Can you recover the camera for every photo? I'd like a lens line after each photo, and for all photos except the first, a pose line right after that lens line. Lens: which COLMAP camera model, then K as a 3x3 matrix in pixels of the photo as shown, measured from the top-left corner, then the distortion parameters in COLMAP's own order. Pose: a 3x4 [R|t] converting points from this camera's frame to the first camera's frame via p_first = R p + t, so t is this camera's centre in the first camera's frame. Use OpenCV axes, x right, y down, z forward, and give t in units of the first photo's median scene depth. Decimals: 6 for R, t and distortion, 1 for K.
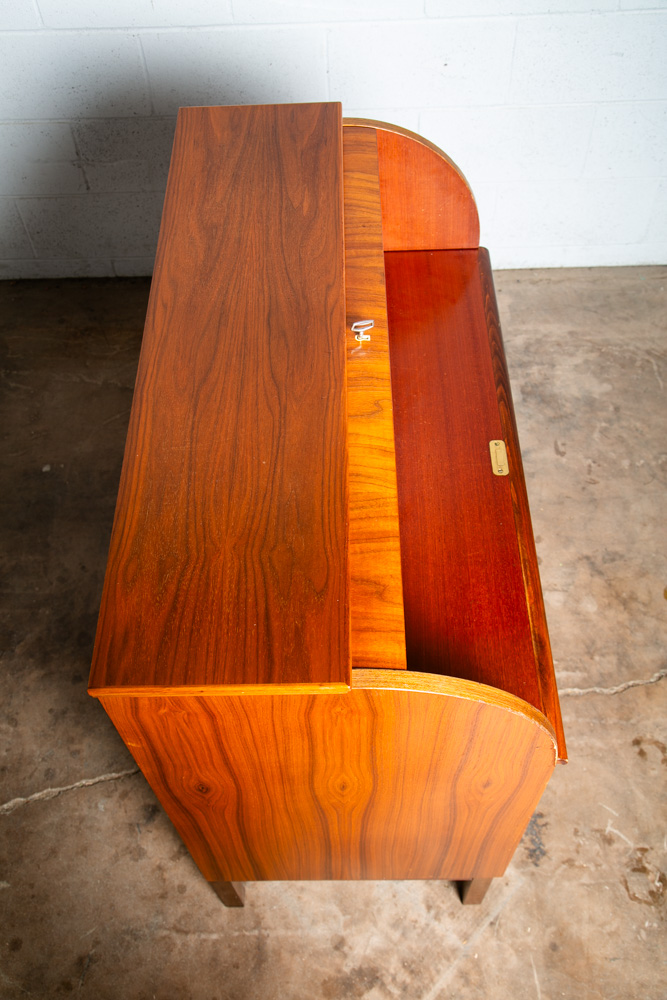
lens RADIAL K [[935.8, 0, 328.1], [0, 935.8, 503.8], [0, 0, 1]] dist [0.017301, 0.000000]
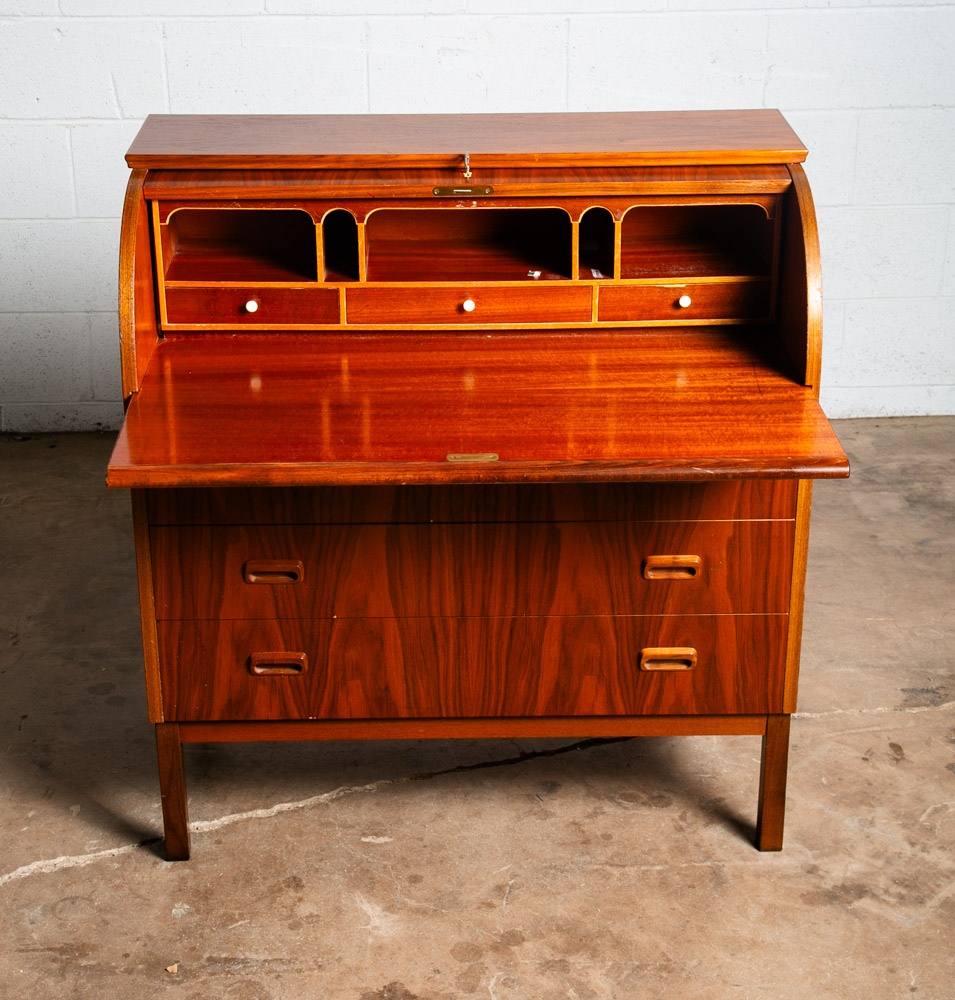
lens RADIAL K [[1933.2, 0, 468.2], [0, 1933.2, 465.4], [0, 0, 1]] dist [0.147003, 0.000000]
pose [[0.998277, 0.012038, 0.057427, -0.372507], [0.020124, 0.849128, -0.527803, 1.013471], [-0.055117, 0.528050, 0.847423, -0.592158]]
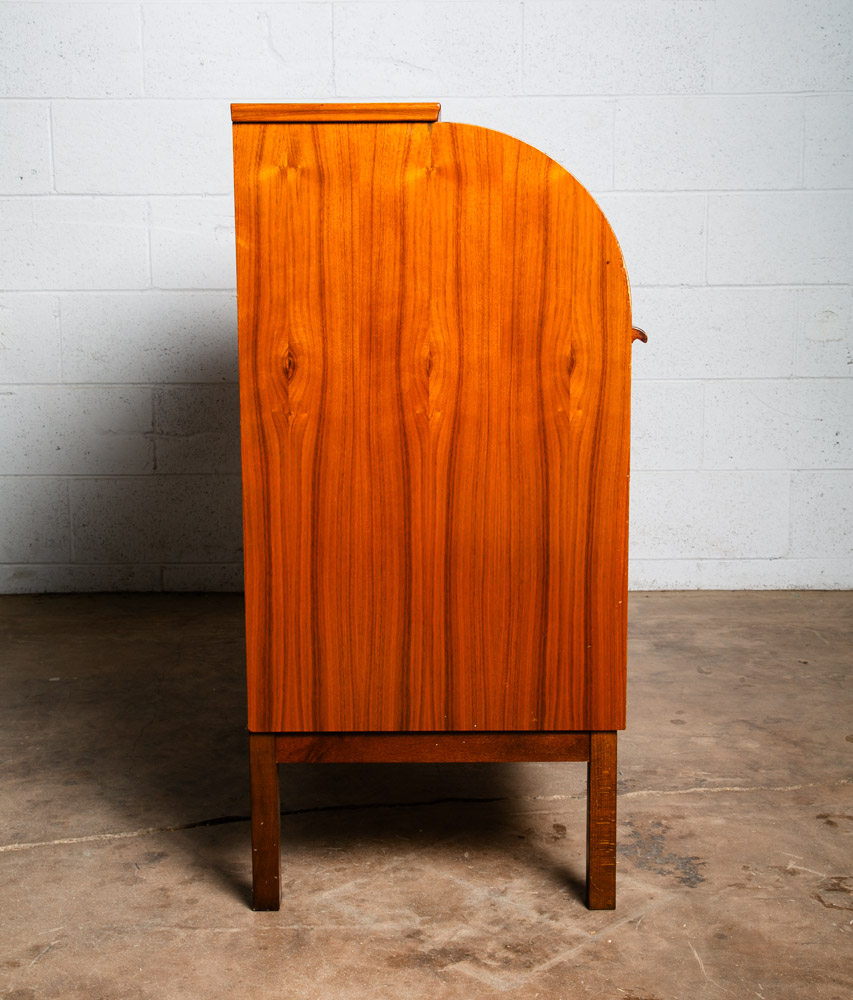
lens RADIAL K [[1537.9, 0, 425.3], [0, 1537.9, 468.5], [0, 0, 1]] dist [0.100441, 0.000000]
pose [[0.999511, 0.030767, -0.005633, 0.015543], [-0.025510, 0.697633, -0.716001, 1.000213], [-0.018099, 0.715794, 0.698077, -0.049217]]
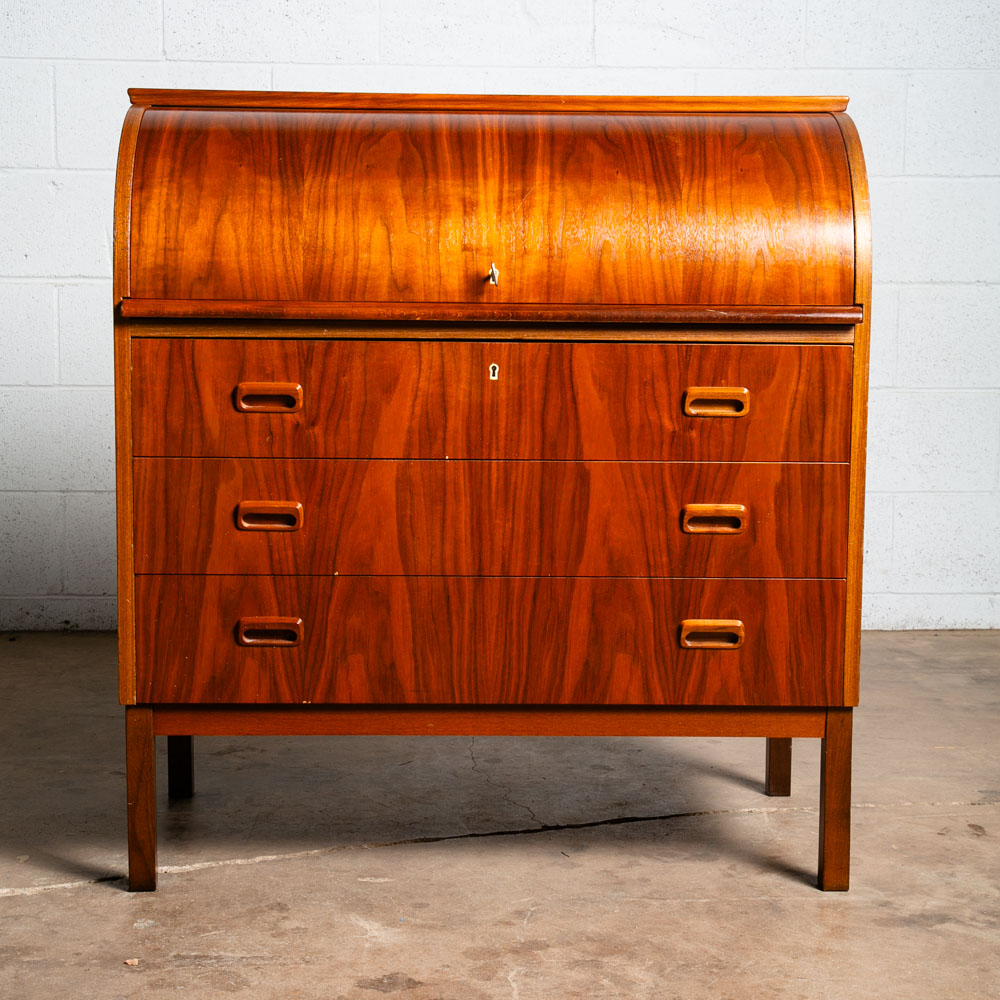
lens RADIAL K [[2147.6, 0, 492.3], [0, 2147.6, 477.1], [0, 0, 1]] dist [0.179602, 0.000000]
pose [[0.997399, 0.038417, 0.060982, -0.373804], [0.019608, 0.669559, -0.742500, 1.386987], [-0.069356, 0.741765, 0.667064, -0.289010]]
